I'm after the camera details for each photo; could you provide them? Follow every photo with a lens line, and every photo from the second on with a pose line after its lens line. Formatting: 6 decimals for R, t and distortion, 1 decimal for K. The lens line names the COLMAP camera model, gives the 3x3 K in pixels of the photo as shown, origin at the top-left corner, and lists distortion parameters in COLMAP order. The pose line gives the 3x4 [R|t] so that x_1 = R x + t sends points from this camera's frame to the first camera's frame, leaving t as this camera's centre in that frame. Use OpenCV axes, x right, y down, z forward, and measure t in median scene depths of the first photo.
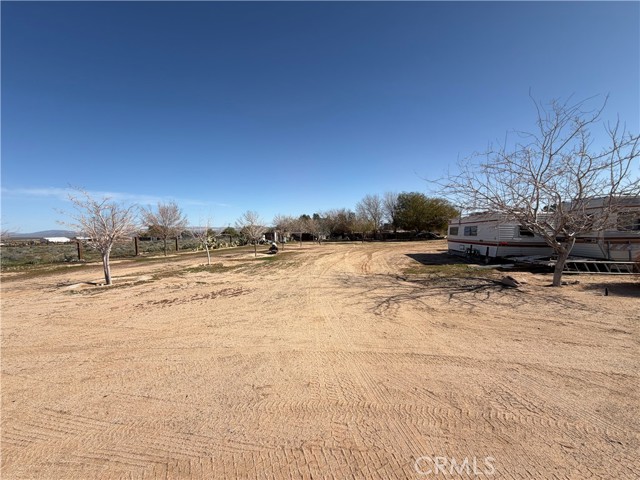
lens RADIAL K [[254.7, 0, 318.4], [0, 254.7, 241.3], [0, 0, 1]] dist [-0.000259, 0.000374]
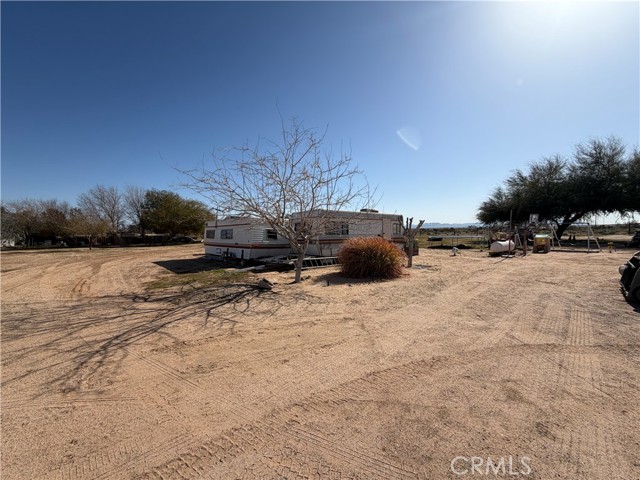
lens RADIAL K [[254.7, 0, 319.0], [0, 254.7, 240.9], [0, 0, 1]] dist [-0.000259, 0.000374]
pose [[0.628457, -0.007986, 0.777803, 0.192517], [0.021848, 0.999734, -0.007389, 0.001238], [-0.777537, 0.021637, 0.628465, 0.359802]]
